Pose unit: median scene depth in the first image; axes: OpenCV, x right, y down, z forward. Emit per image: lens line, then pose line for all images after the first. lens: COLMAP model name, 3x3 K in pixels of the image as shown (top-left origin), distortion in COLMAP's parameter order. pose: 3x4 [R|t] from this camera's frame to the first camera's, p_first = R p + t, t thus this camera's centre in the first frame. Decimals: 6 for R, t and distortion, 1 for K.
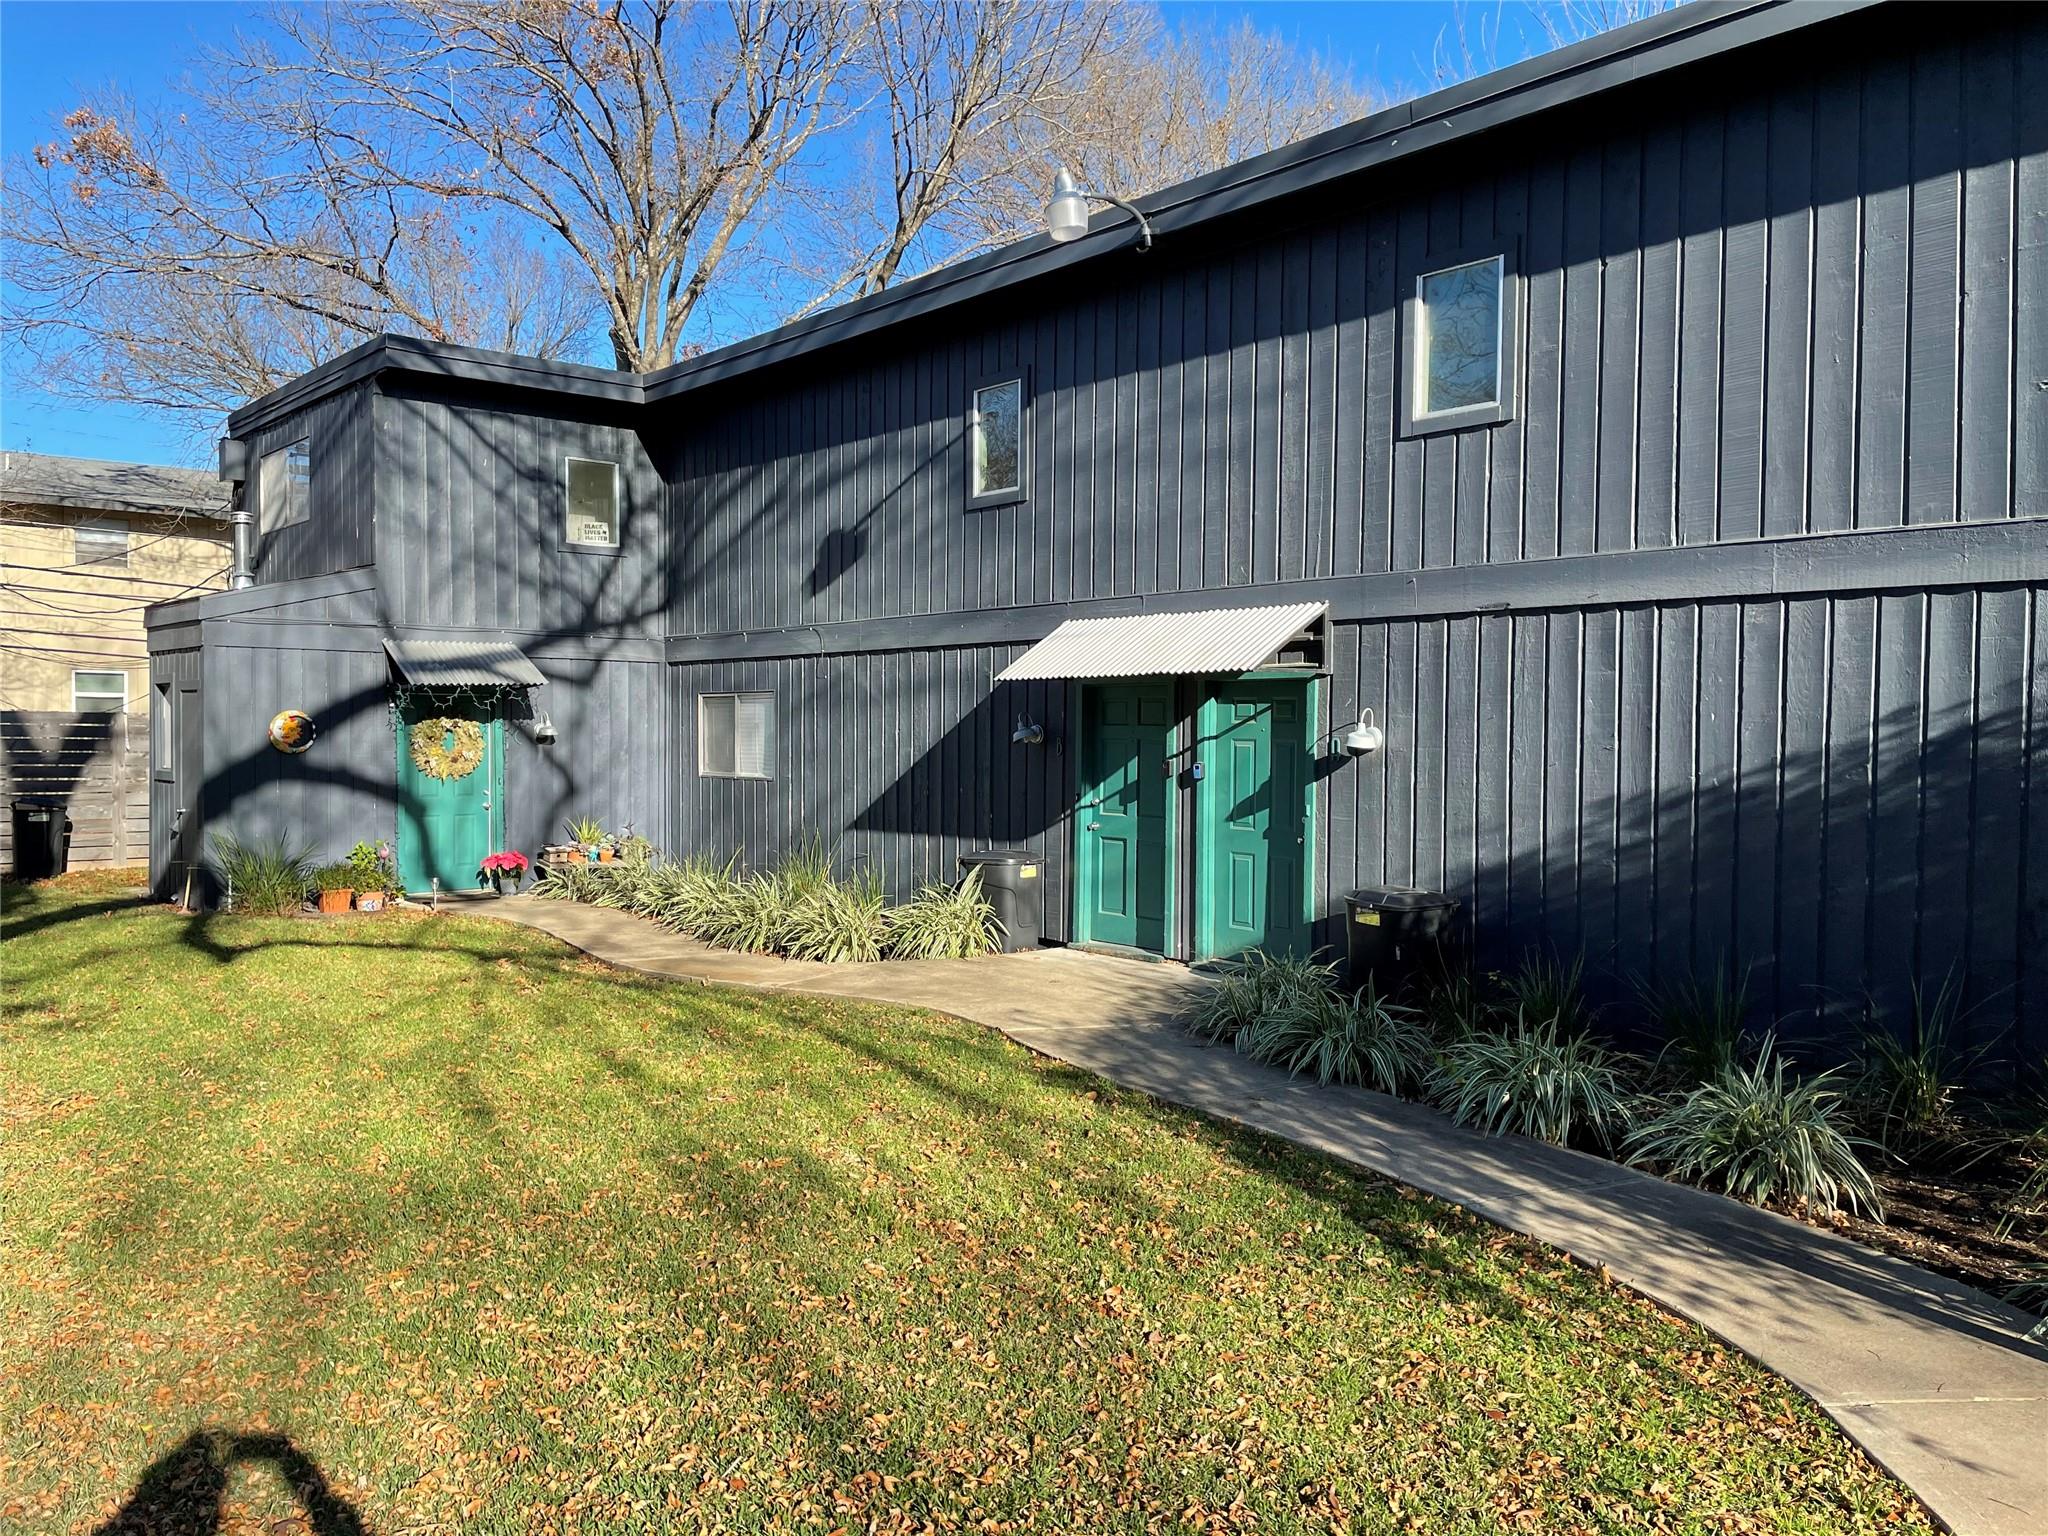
lens RADIAL K [[1565.1, 0, 1024.0], [0, 1565.1, 768.0], [0, 0, 1]] dist [0.090220, -0.128179]
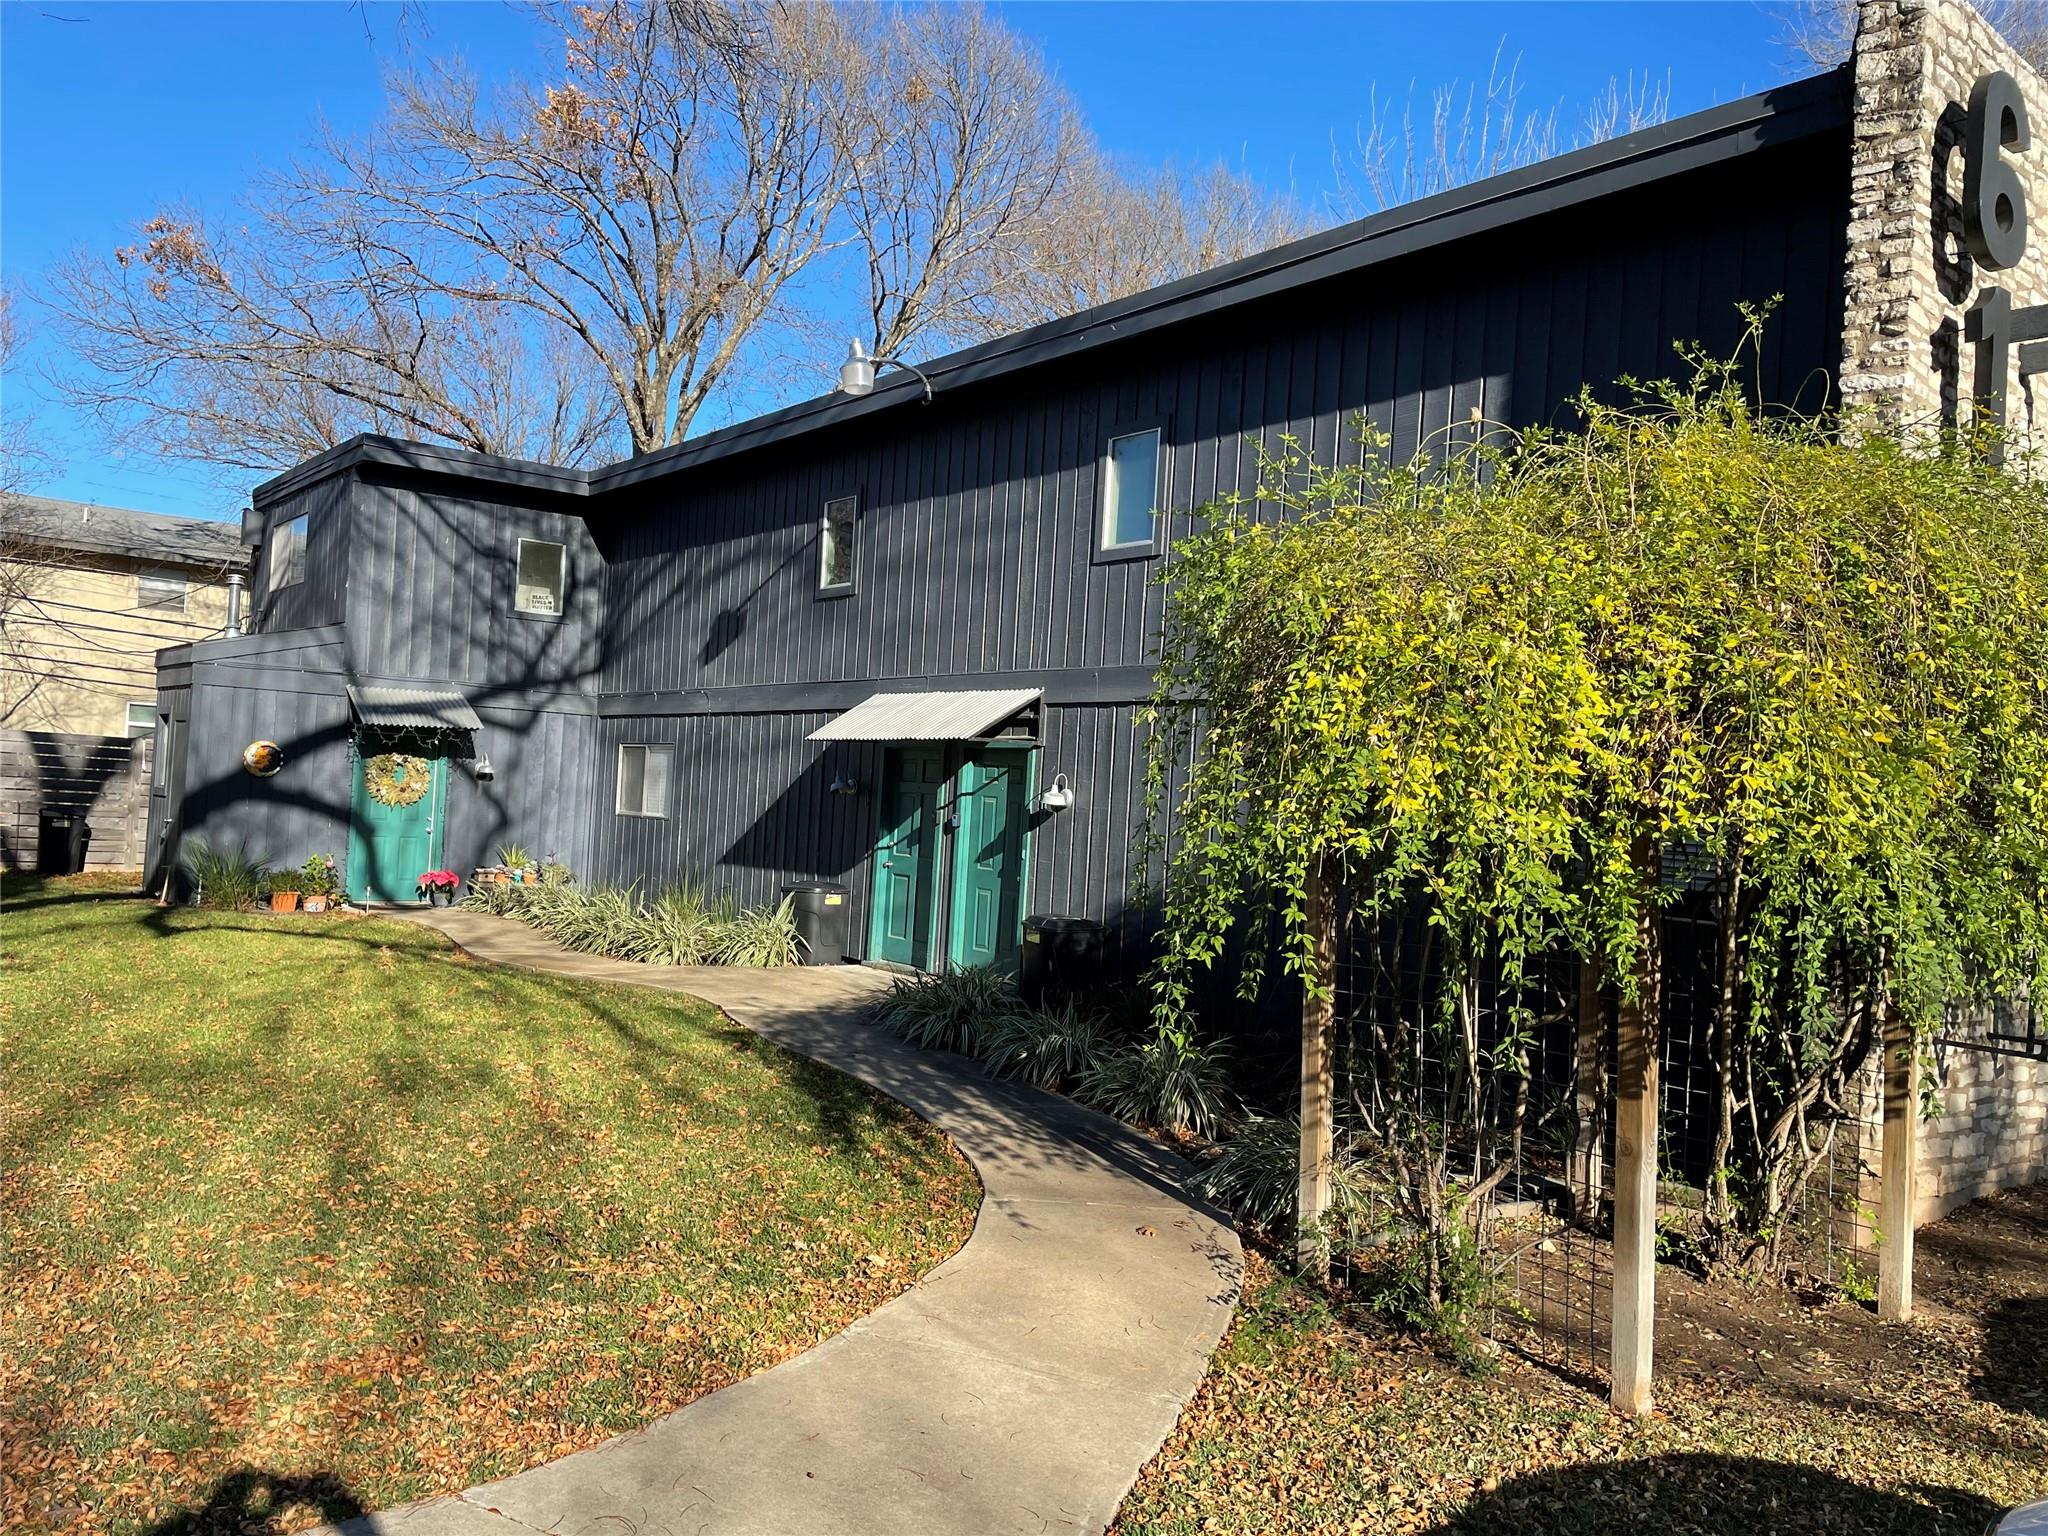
lens RADIAL K [[1535.8, 0, 1024.0], [0, 1535.8, 768.0], [0, 0, 1]] dist [0.077075, -0.122544]
pose [[0.998367, 0.046591, -0.033050, 0.139294], [-0.048083, 0.997789, -0.045892, 0.009214], [0.030839, 0.047407, 0.998400, -0.139647]]
